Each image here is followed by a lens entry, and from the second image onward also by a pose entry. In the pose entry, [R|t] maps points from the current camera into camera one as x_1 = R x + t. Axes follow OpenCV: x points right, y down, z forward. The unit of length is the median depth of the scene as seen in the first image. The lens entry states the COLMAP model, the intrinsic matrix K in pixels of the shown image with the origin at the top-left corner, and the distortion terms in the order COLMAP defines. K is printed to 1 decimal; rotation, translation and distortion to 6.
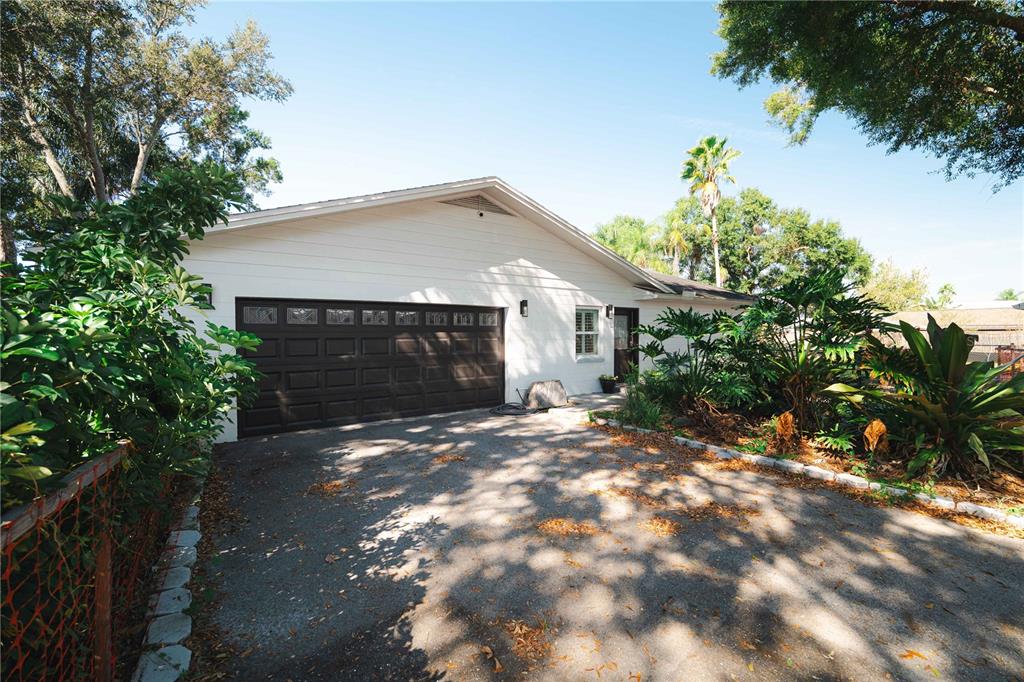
lens RADIAL K [[388.3, 0, 512.2], [0, 388.3, 336.6], [0, 0, 1]] dist [0.000589, -0.000199]
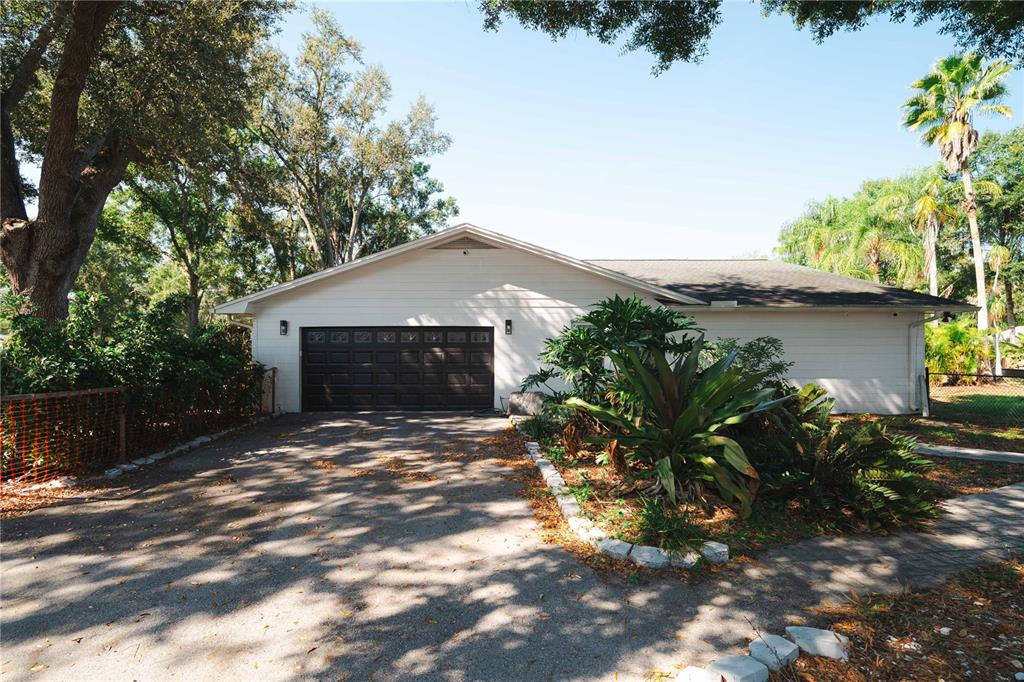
lens RADIAL K [[432.5, 0, 510.7], [0, 432.5, 343.3], [0, 0, 1]] dist [-0.005627, -0.000727]
pose [[0.853448, 0.002744, -0.521172, 0.718453], [-0.006289, 0.999968, -0.005034, -0.019621], [0.521141, 0.007574, 0.853437, -0.086311]]
